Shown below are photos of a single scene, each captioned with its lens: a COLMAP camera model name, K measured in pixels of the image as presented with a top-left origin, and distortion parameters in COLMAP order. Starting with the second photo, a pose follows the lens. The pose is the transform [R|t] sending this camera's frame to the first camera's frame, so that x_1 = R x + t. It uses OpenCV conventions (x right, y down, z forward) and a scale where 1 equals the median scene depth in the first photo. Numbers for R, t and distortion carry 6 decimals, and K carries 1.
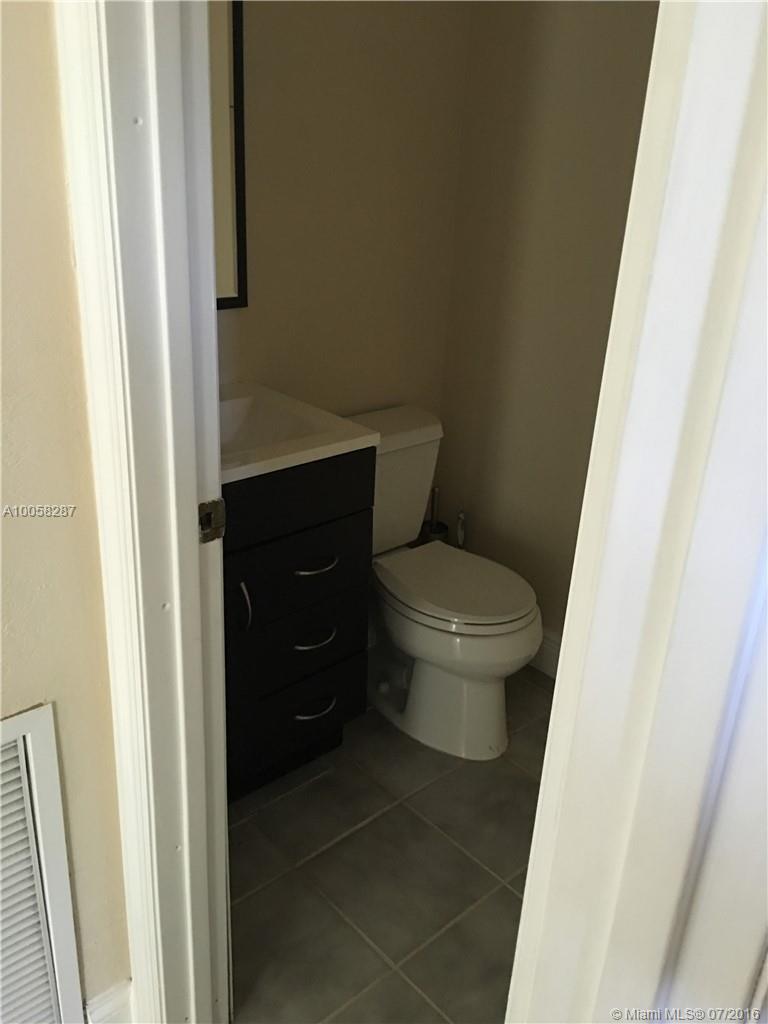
lens RADIAL K [[886.8, 0, 378.0], [0, 886.8, 513.8], [0, 0, 1]] dist [0.048554, -0.026648]
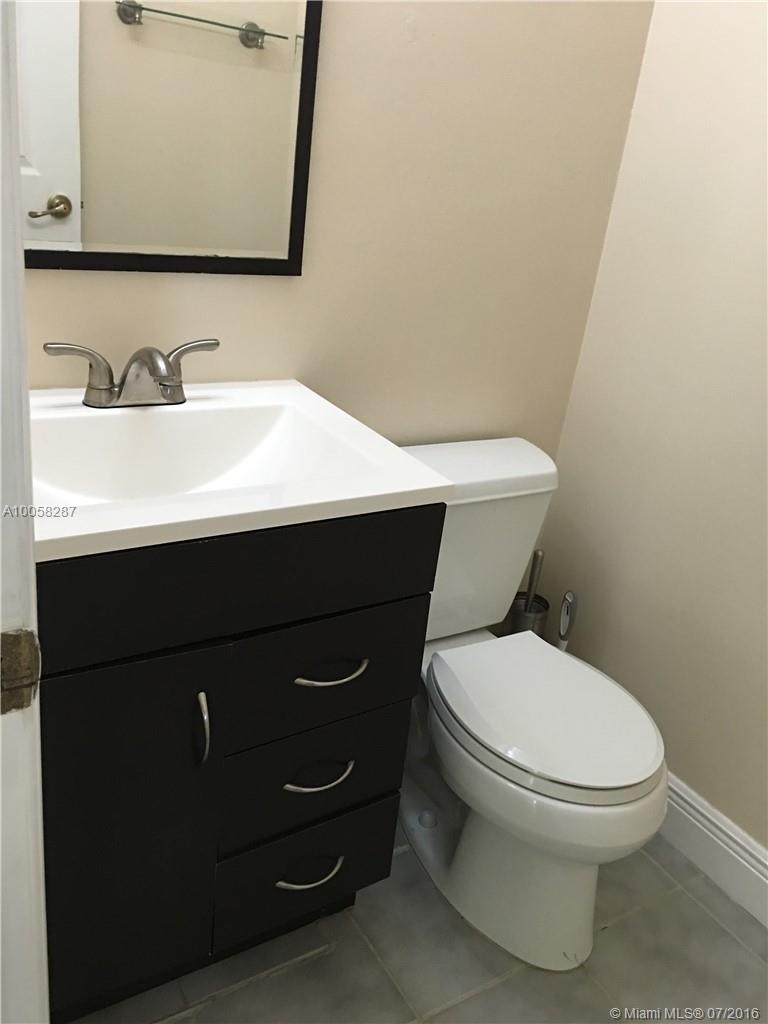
lens RADIAL K [[886.8, 0, 390.4], [0, 886.8, 509.2], [0, 0, 1]] dist [0.048554, -0.026648]
pose [[0.984265, 0.135577, -0.113316, 0.024144], [-0.137016, 0.990556, -0.004966, -0.048611], [0.111572, 0.020414, 0.993547, 0.272387]]
